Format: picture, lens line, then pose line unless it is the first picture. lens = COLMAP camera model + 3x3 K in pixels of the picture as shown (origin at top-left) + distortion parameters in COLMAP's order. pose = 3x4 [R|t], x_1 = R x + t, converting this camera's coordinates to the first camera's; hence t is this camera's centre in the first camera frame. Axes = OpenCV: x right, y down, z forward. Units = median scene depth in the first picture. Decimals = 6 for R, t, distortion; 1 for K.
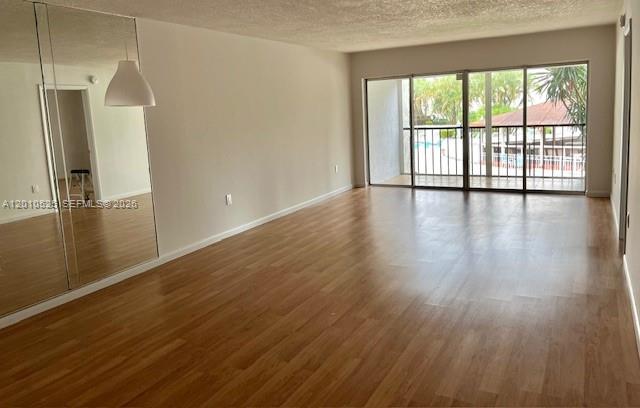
lens RADIAL K [[493.2, 0, 320.2], [0, 493.2, 170.3], [0, 0, 1]] dist [0.034010, -0.004426]
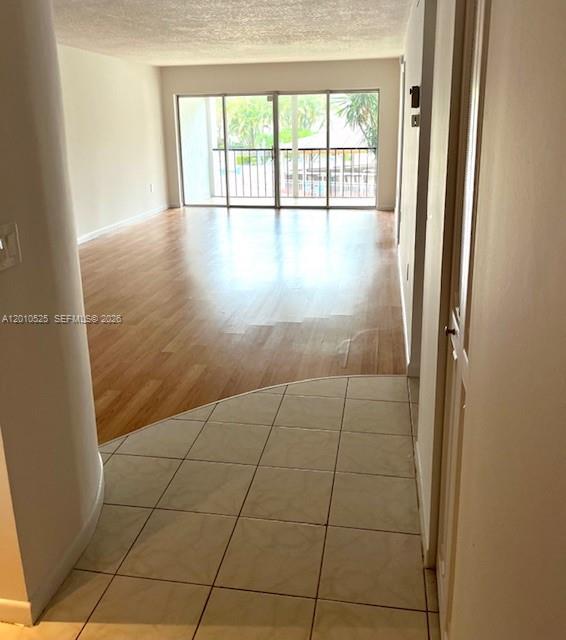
lens RADIAL K [[587.1, 0, 281.1], [0, 587.1, 265.8], [0, 0, 1]] dist [0.072463, -0.007375]
pose [[0.949674, -0.044150, 0.310113, -0.089228], [0.011815, 0.994361, 0.105385, 0.028393], [-0.313017, -0.096417, 0.944841, -0.196736]]
